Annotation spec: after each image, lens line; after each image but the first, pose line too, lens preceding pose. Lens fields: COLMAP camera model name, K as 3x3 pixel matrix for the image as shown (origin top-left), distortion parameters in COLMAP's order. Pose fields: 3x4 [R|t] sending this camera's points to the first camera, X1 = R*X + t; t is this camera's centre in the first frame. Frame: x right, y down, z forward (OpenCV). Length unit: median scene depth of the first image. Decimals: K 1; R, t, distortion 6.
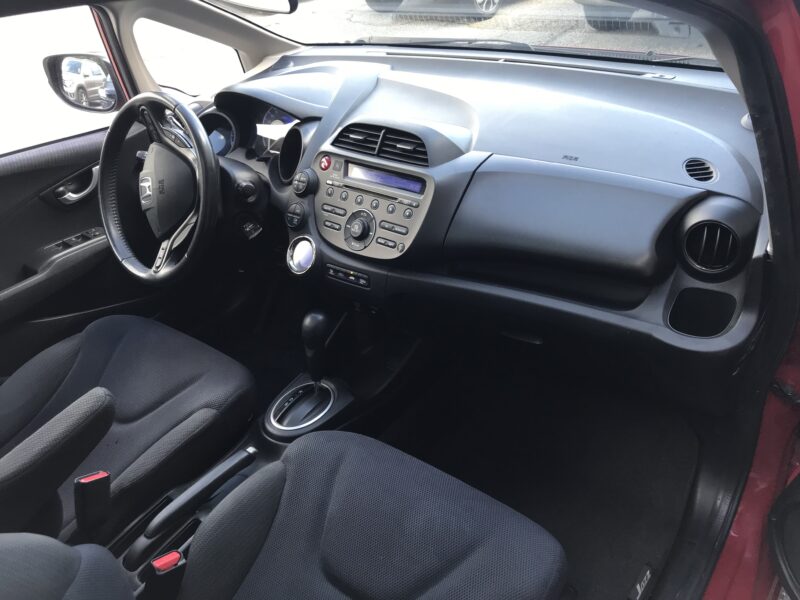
lens RADIAL K [[653.1, 0, 399.6], [0, 653.1, 287.7], [0, 0, 1]] dist [0.031329, -0.030927]
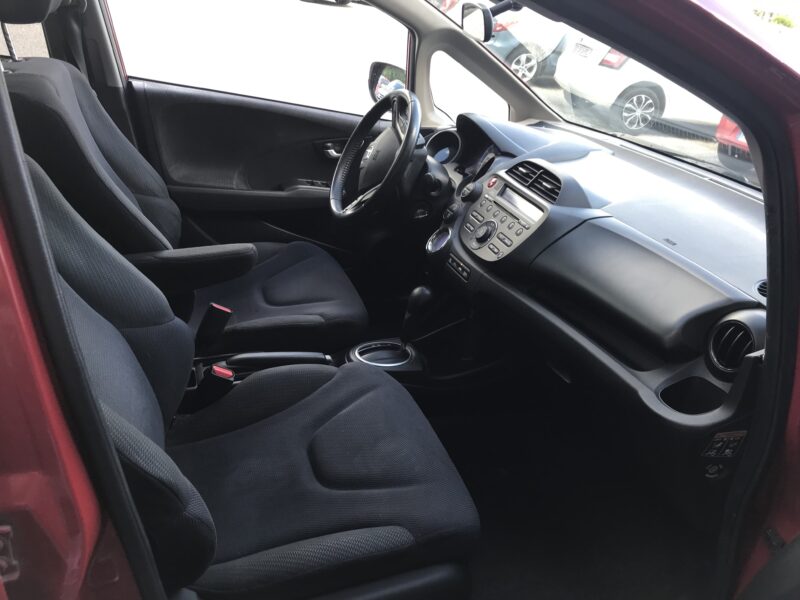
lens RADIAL K [[649.8, 0, 398.7], [0, 649.8, 289.8], [0, 0, 1]] dist [0.026467, -0.015698]
pose [[0.810552, 0.424267, -0.403738, 0.330142], [-0.479063, 0.876853, -0.040337, 0.120245], [0.336905, 0.226111, 0.913985, -0.118413]]
